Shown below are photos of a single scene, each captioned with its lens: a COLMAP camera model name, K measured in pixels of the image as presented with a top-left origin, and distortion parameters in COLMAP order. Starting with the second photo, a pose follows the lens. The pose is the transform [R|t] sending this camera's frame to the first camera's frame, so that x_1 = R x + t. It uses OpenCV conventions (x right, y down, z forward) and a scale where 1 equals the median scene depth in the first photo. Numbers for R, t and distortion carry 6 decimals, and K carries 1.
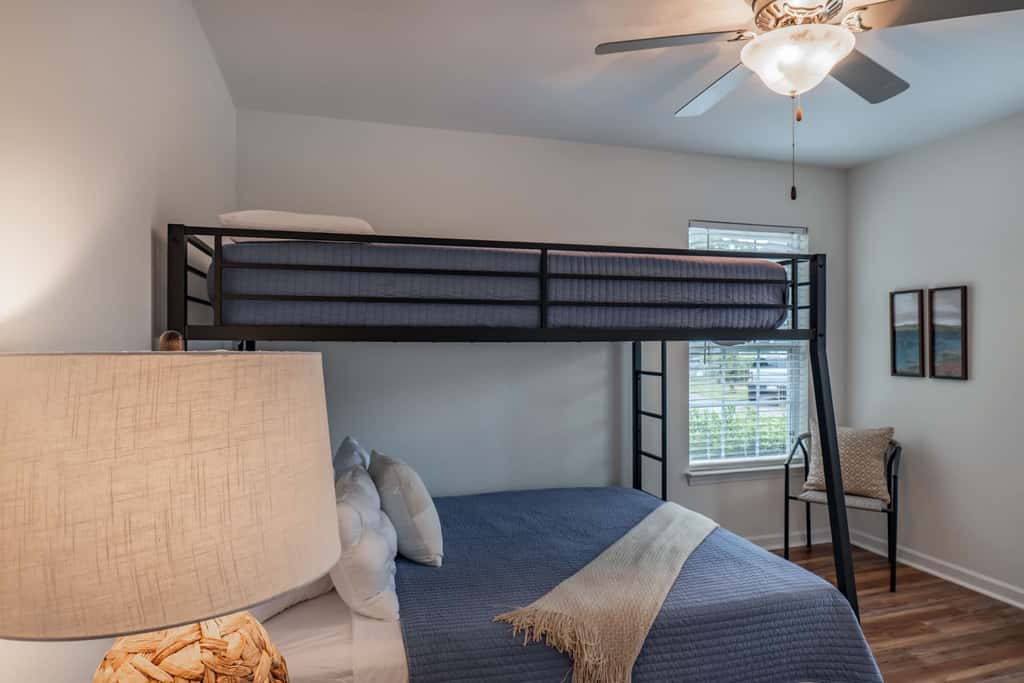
lens RADIAL K [[594.6, 0, 508.1], [0, 594.6, 339.9], [0, 0, 1]] dist [0.044962, 0.001476]
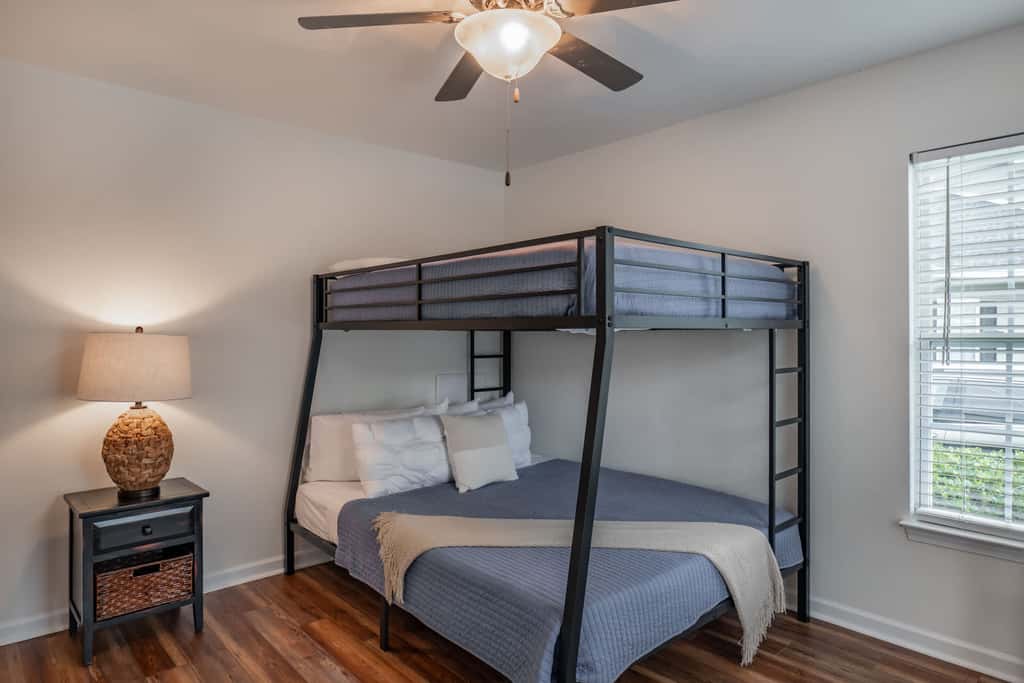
lens RADIAL K [[617.8, 0, 517.2], [0, 617.8, 317.6], [0, 0, 1]] dist [-0.000957, 0.003095]
pose [[0.398540, -0.010164, -0.917094, 1.407759], [0.025175, 0.999683, -0.000139, -0.022005], [0.916805, -0.023033, 0.398670, 0.622993]]
